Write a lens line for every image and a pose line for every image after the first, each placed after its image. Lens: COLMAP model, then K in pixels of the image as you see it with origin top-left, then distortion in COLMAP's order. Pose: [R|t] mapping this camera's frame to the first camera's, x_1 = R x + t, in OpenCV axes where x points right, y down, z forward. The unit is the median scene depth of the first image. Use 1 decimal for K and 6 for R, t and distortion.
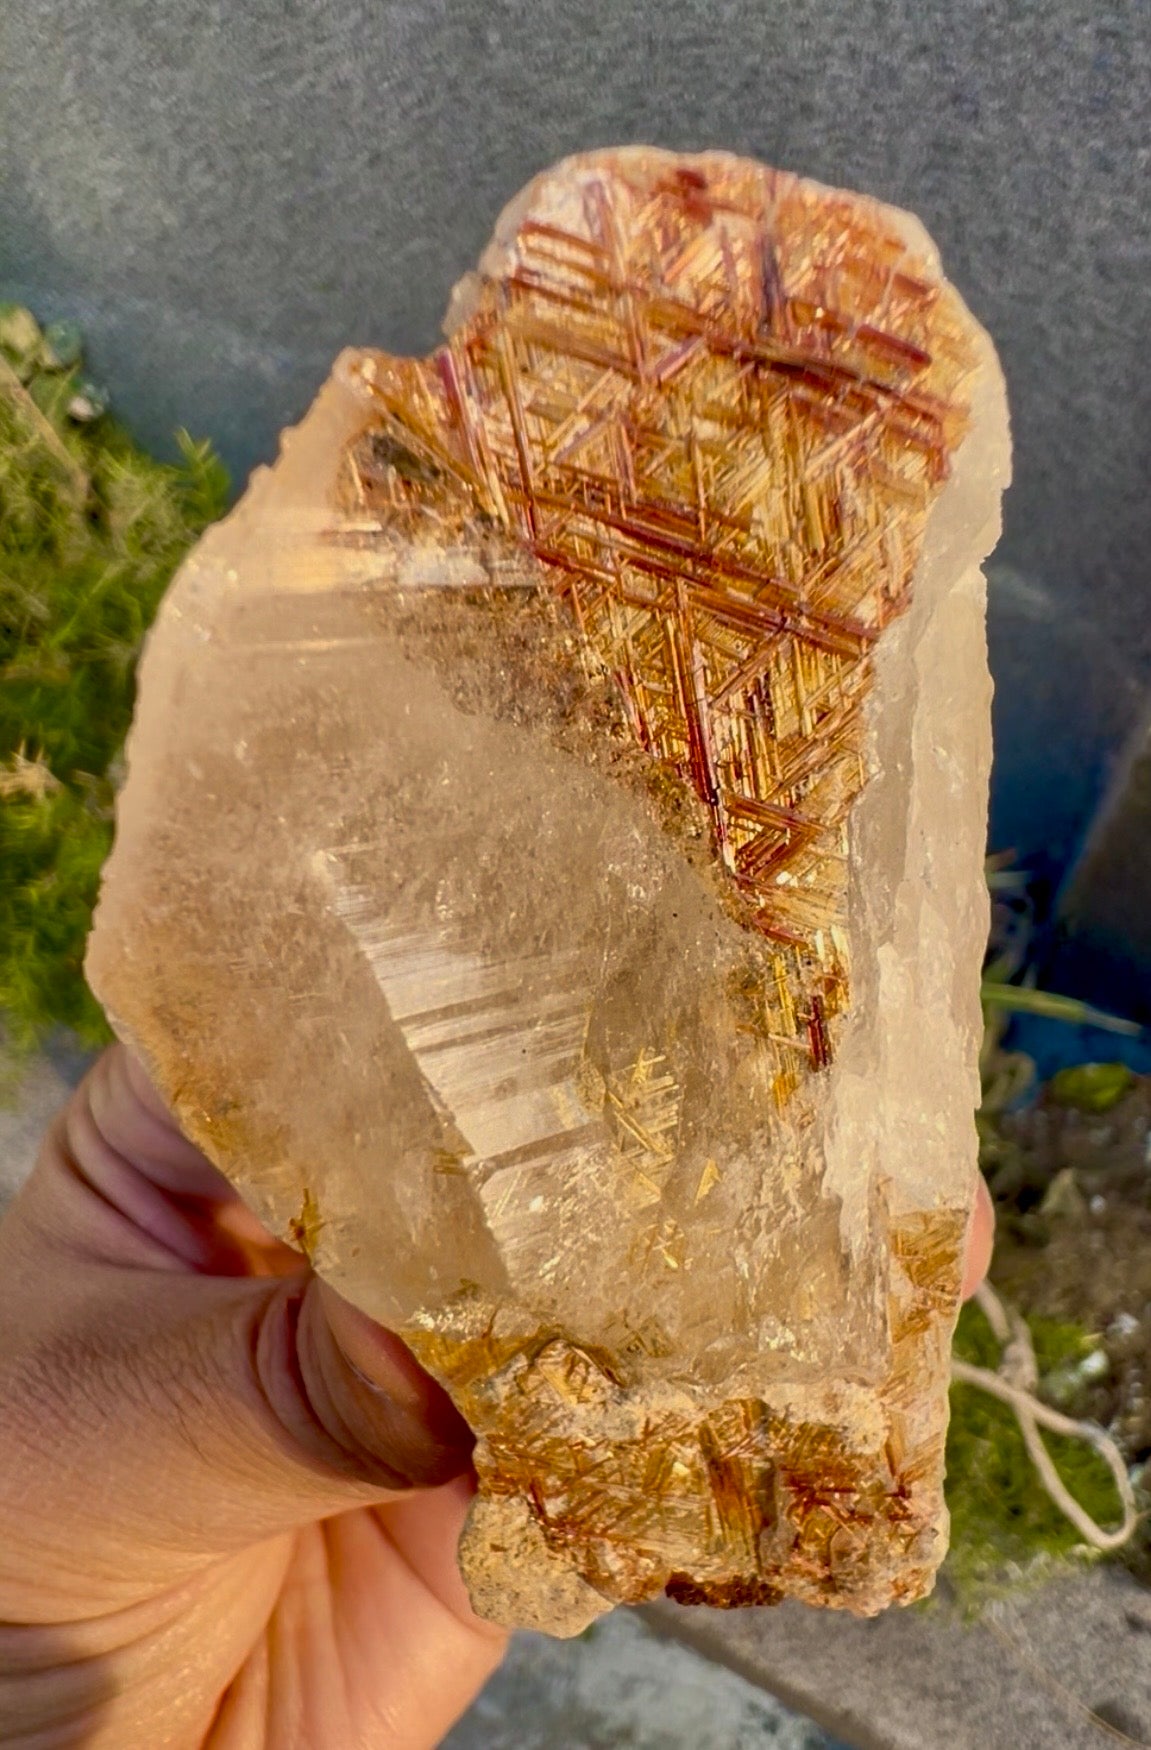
lens RADIAL K [[1107.9, 0, 607.7], [0, 1107.9, 955.6], [0, 0, 1]] dist [-0.000245, -0.001253]
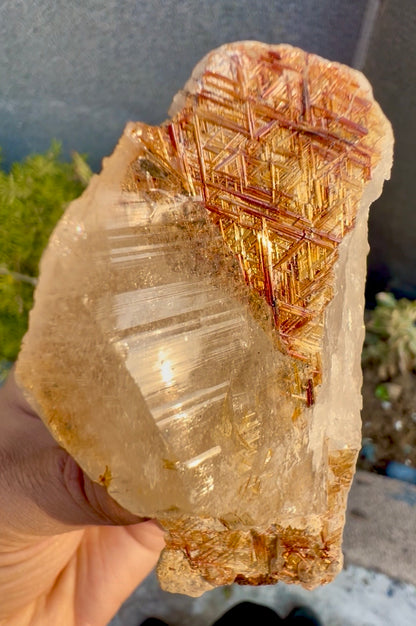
lens RADIAL K [[377.4, 0, 206.5], [0, 377.4, 301.5], [0, 0, 1]] dist [-0.004457, -0.002531]
pose [[0.998939, 0.009902, 0.044967, -0.093989], [-0.010319, 0.999906, 0.009065, -0.157039], [-0.044873, -0.009520, 0.998947, 0.167800]]
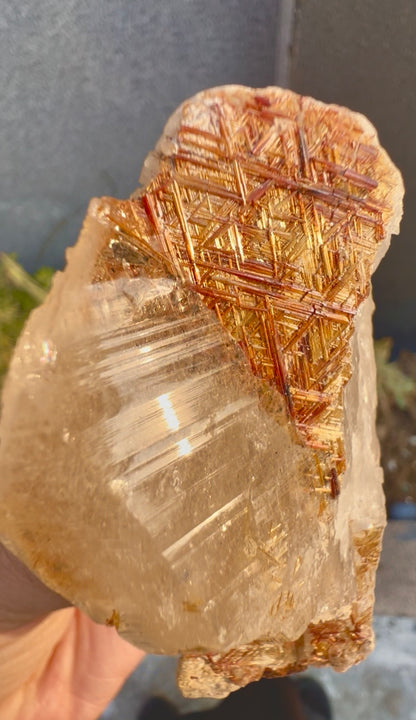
lens RADIAL K [[393.9, 0, 213.4], [0, 393.9, 360.8], [0, 0, 1]] dist [-0.014616, -0.000328]
pose [[0.987153, -0.104330, 0.121010, -0.129727], [0.099594, 0.994030, 0.044562, -0.255946], [-0.124937, -0.031938, 0.991651, 0.277265]]
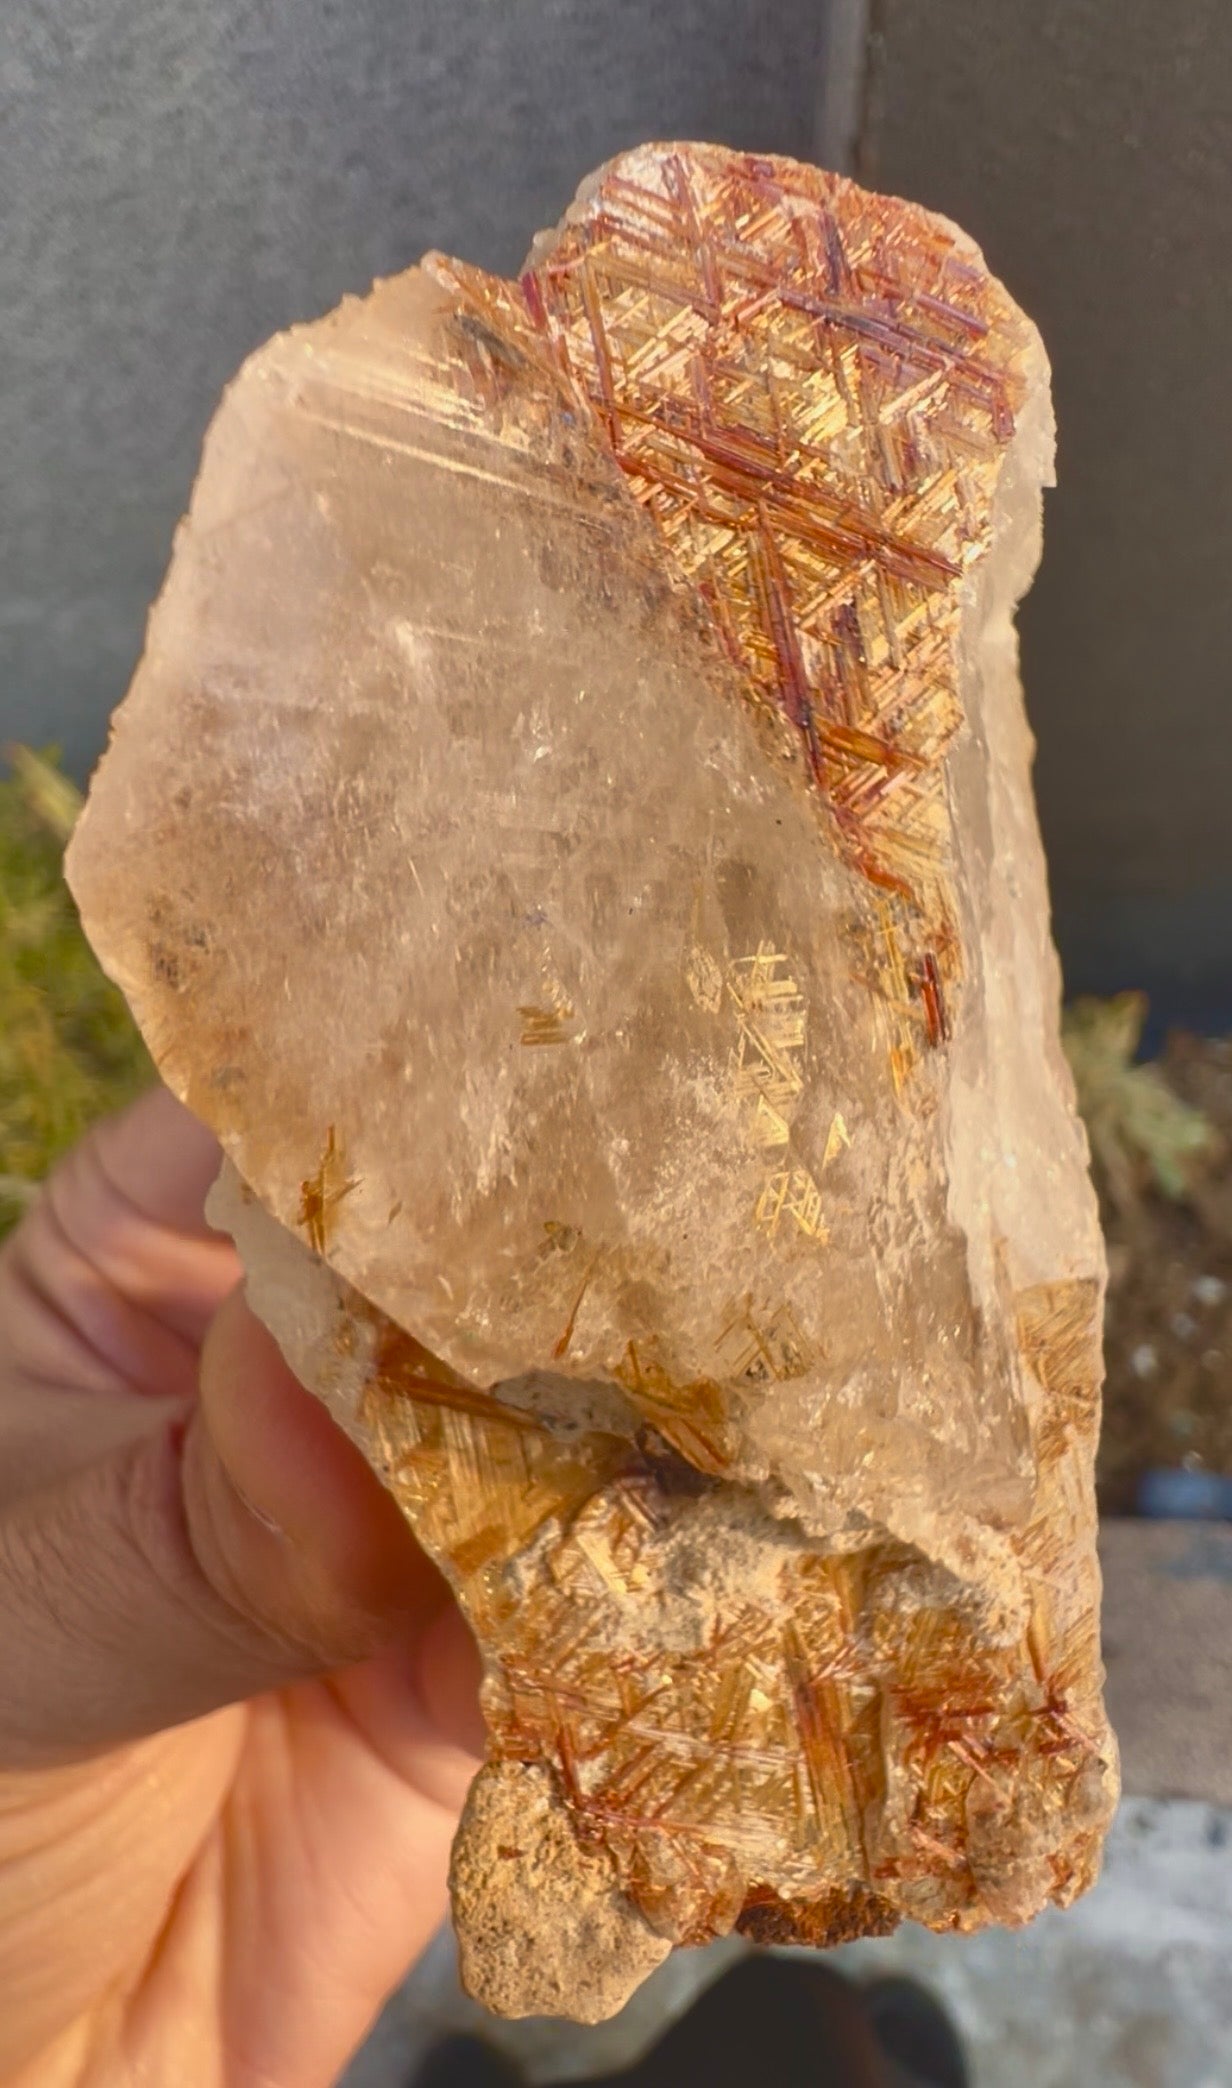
lens RADIAL K [[1126.8, 0, 616.0], [0, 1126.8, 1044.0], [0, 0, 1]] dist [-0.011222, 0.000206]
pose [[0.994437, 0.002131, 0.105316, -0.159185], [0.031068, 0.949387, -0.312567, 0.400948], [-0.100652, 0.314100, 0.944039, 0.232476]]
